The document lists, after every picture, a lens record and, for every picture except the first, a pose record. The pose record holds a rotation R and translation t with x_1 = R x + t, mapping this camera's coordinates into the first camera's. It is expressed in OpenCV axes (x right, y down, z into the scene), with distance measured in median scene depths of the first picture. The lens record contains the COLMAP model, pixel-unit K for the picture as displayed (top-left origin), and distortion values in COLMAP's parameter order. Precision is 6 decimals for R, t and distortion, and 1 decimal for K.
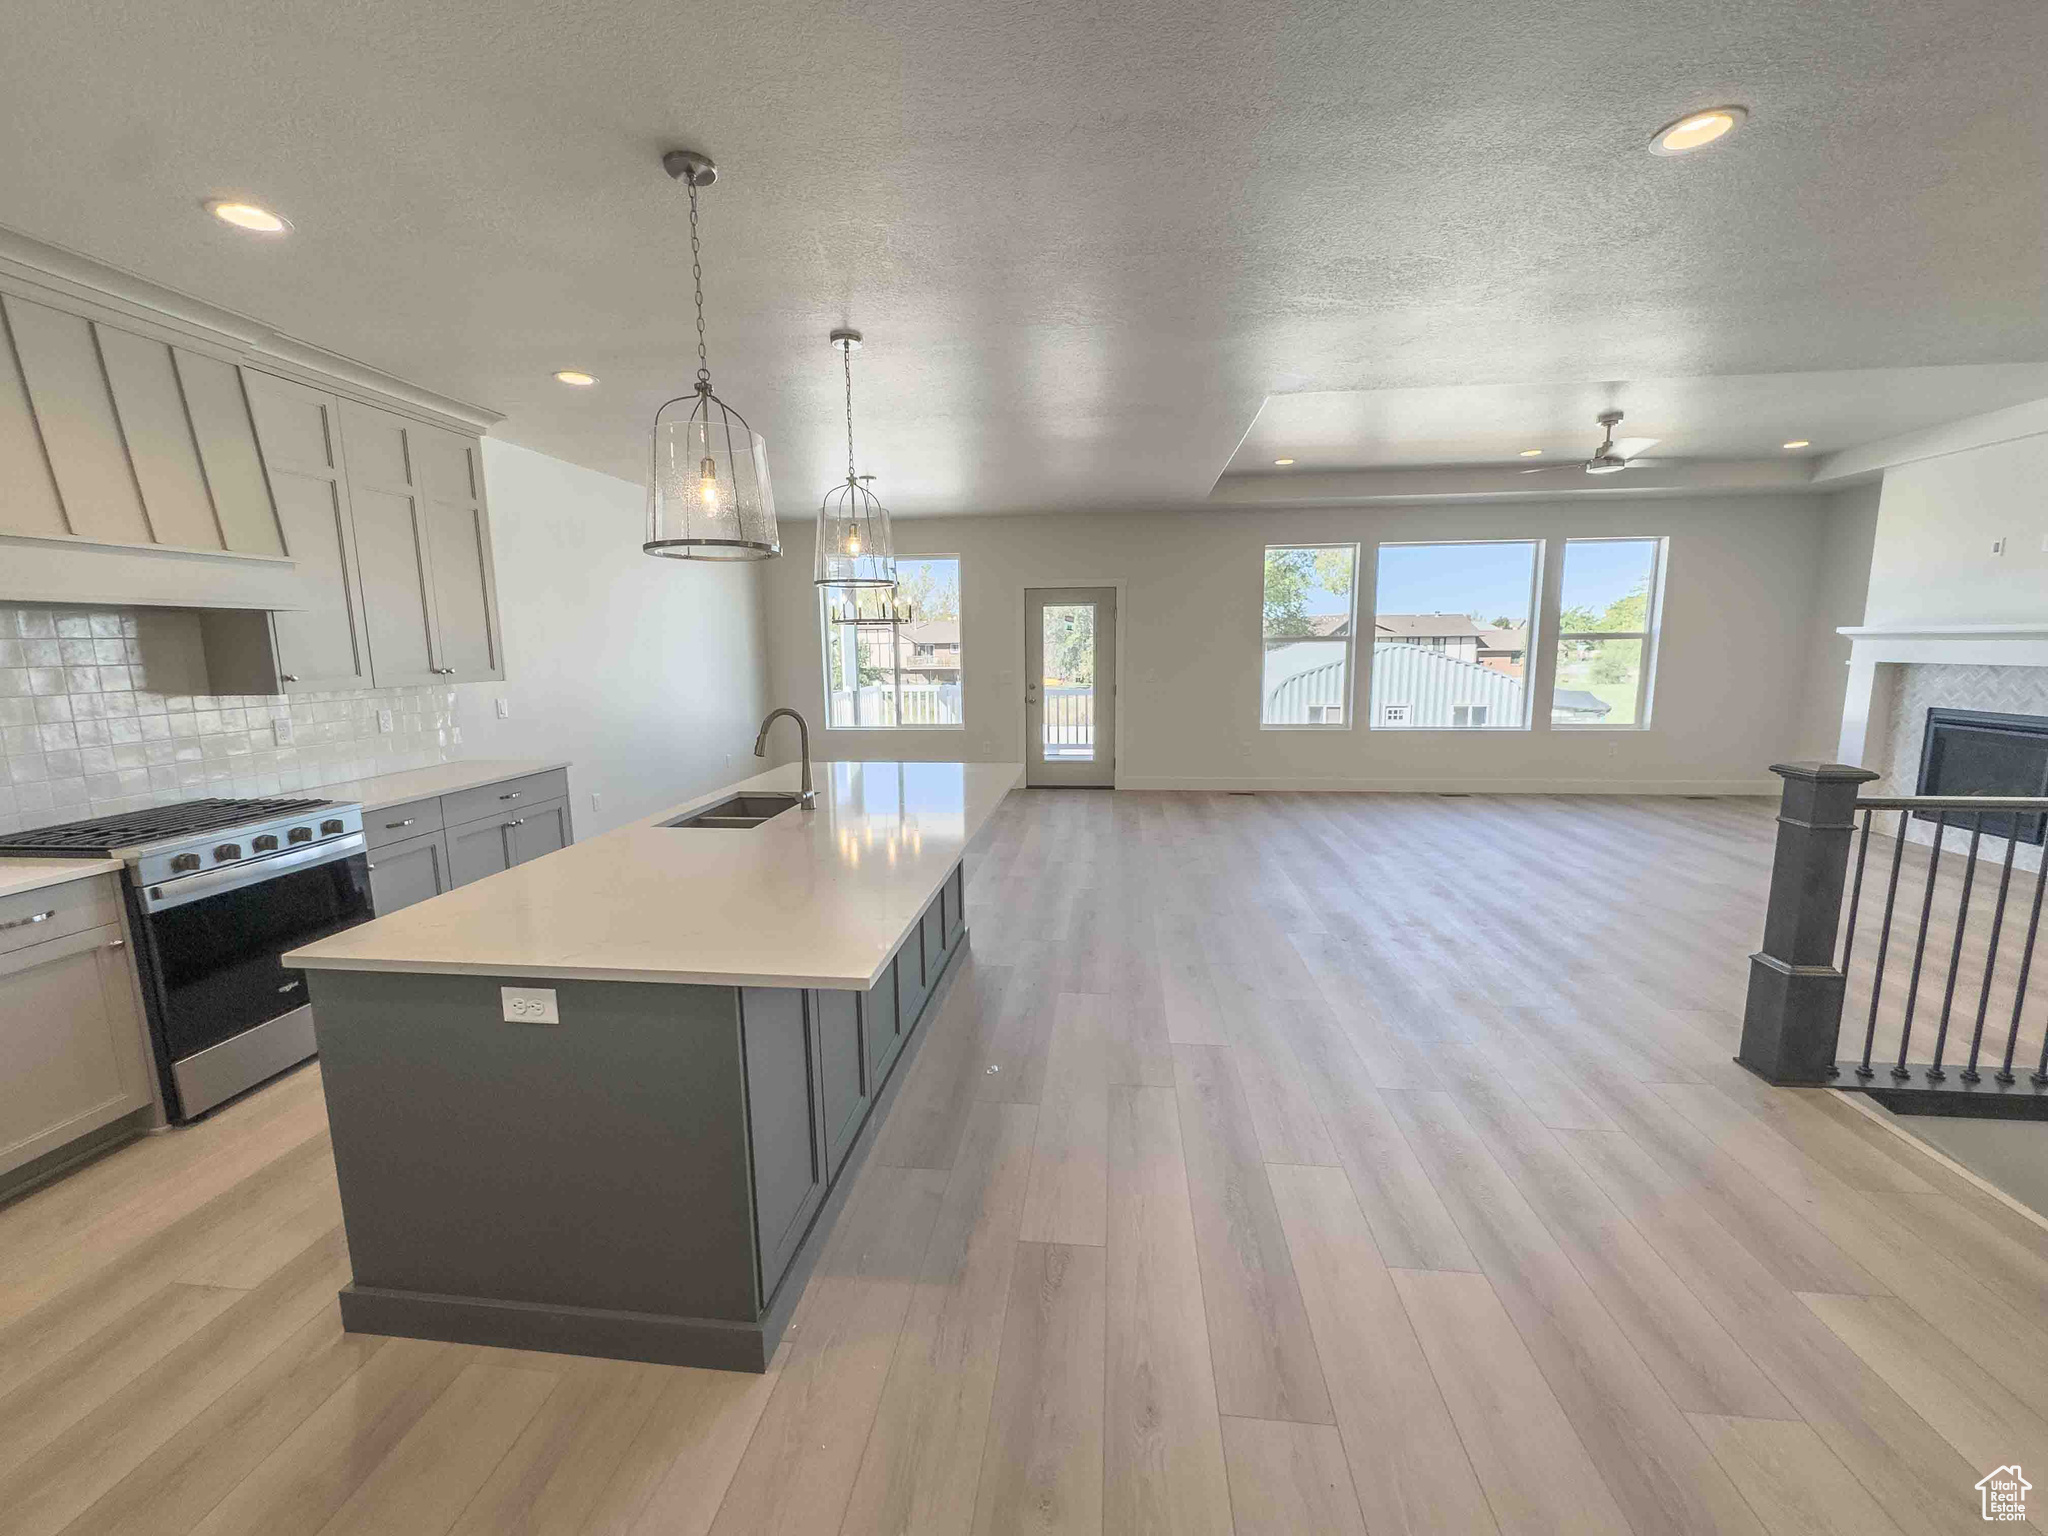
lens RADIAL K [[818.4, 0, 1024.6], [0, 818.4, 769.2], [0, 0, 1]] dist [-0.001867, -0.000073]
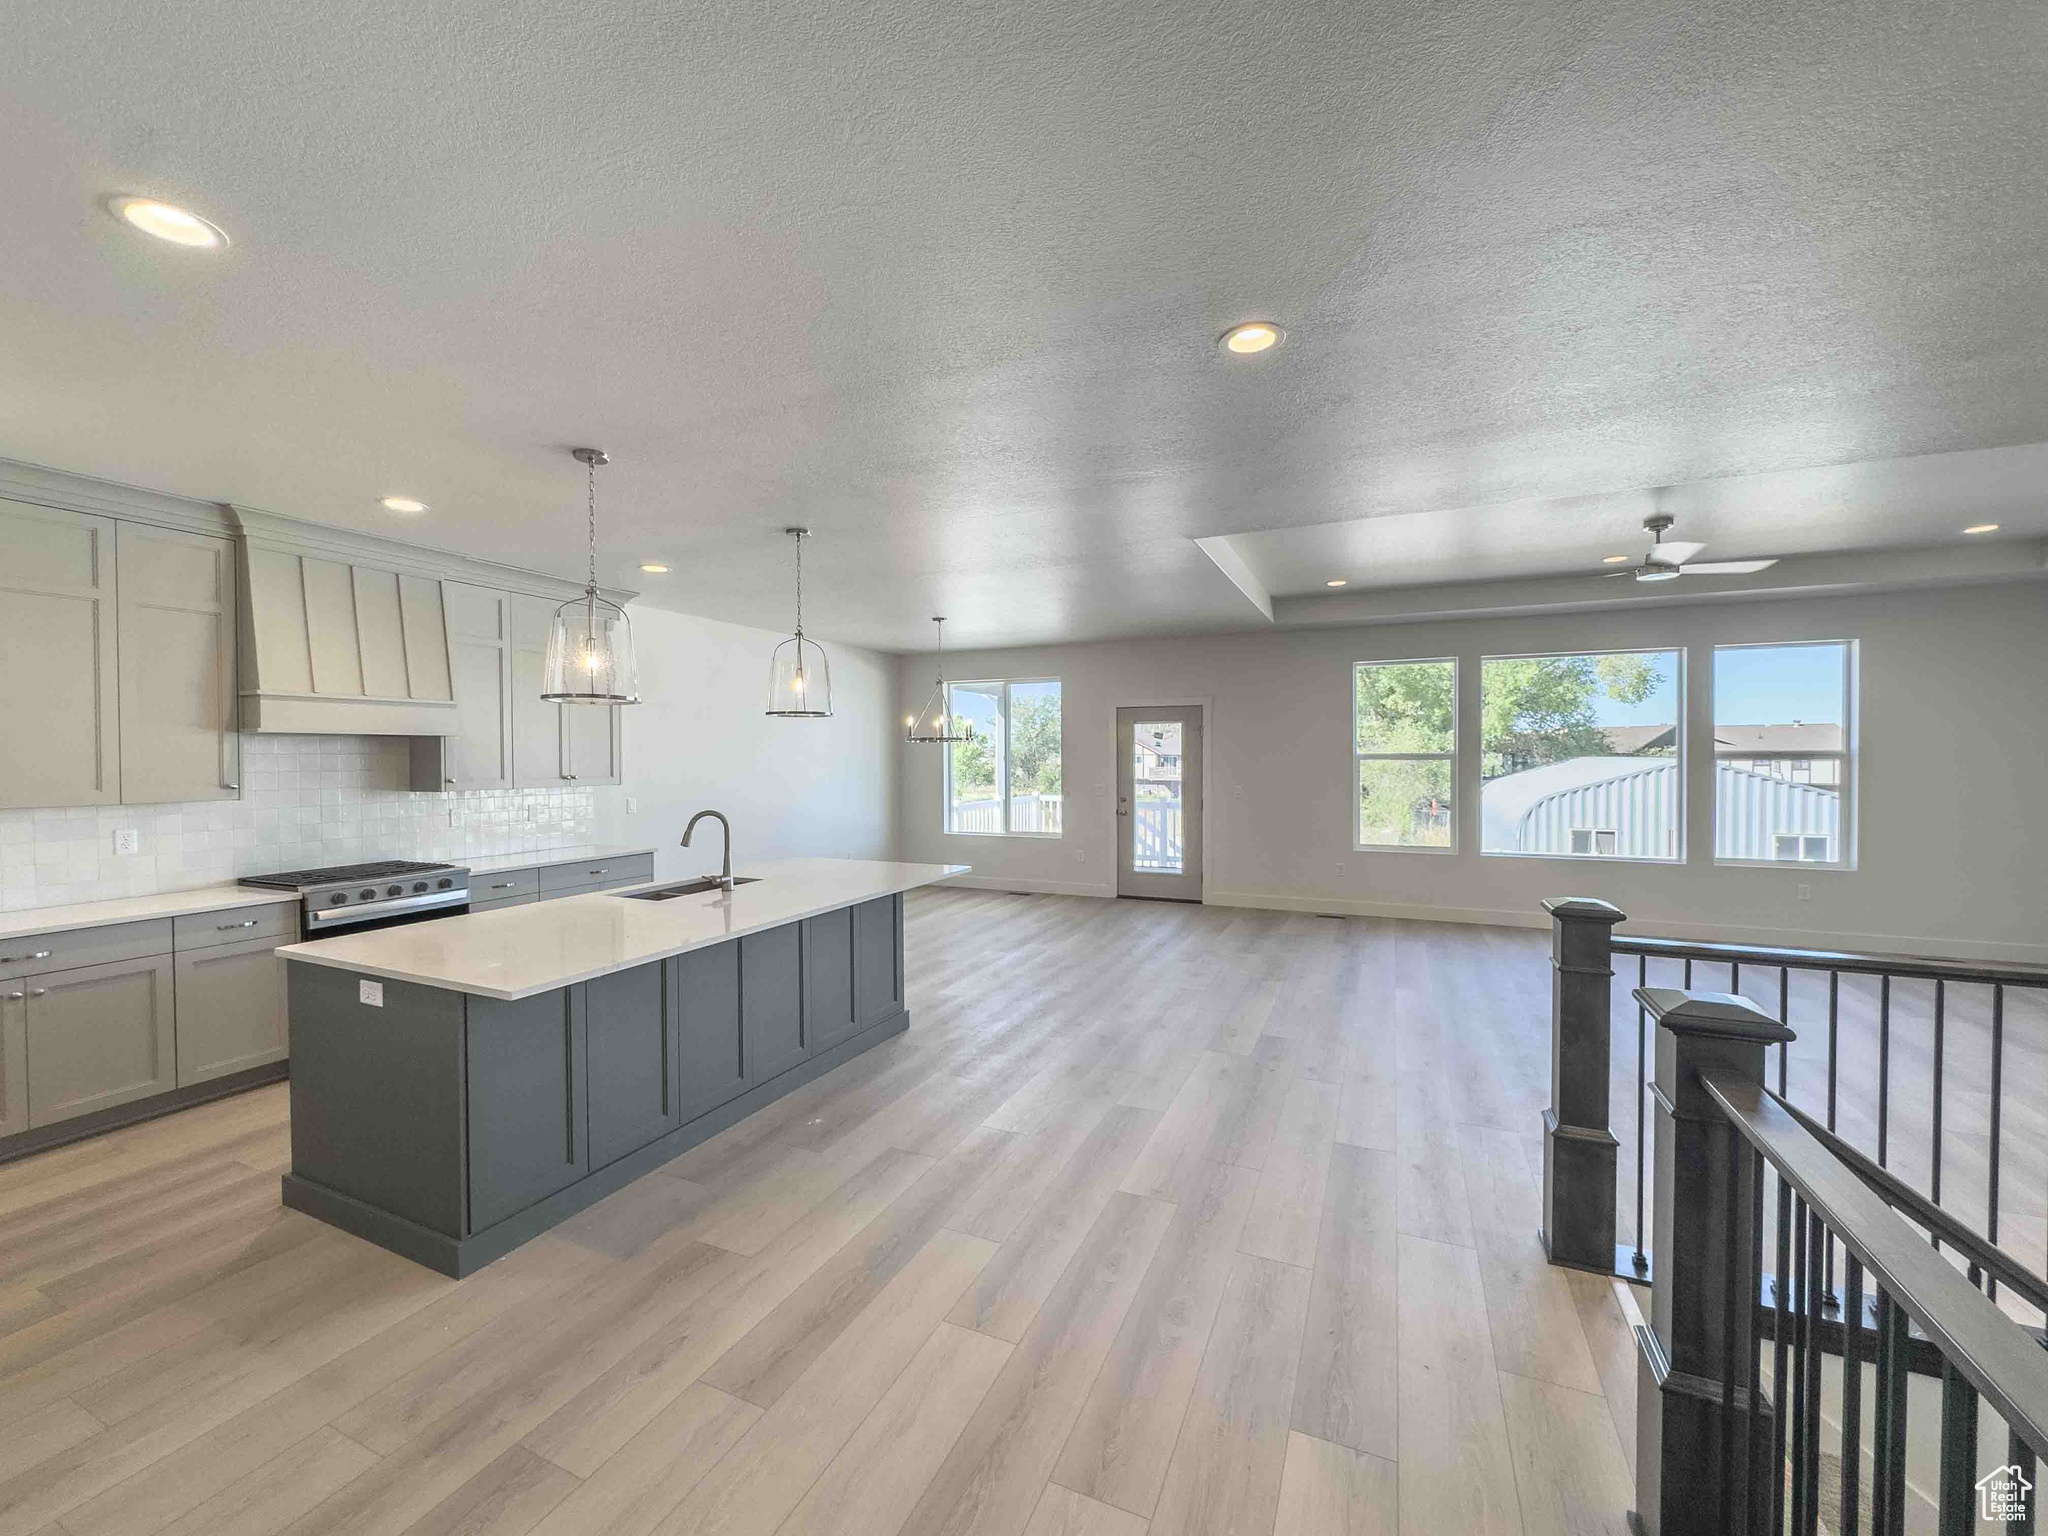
lens RADIAL K [[818.4, 0, 1021.1], [0, 818.4, 768.9], [0, 0, 1]] dist [-0.001867, -0.000073]
pose [[0.950176, 0.012152, -0.311478, 0.314318], [-0.053791, 0.990641, -0.125444, -0.002041], [0.307038, 0.135949, 0.941937, -0.044251]]
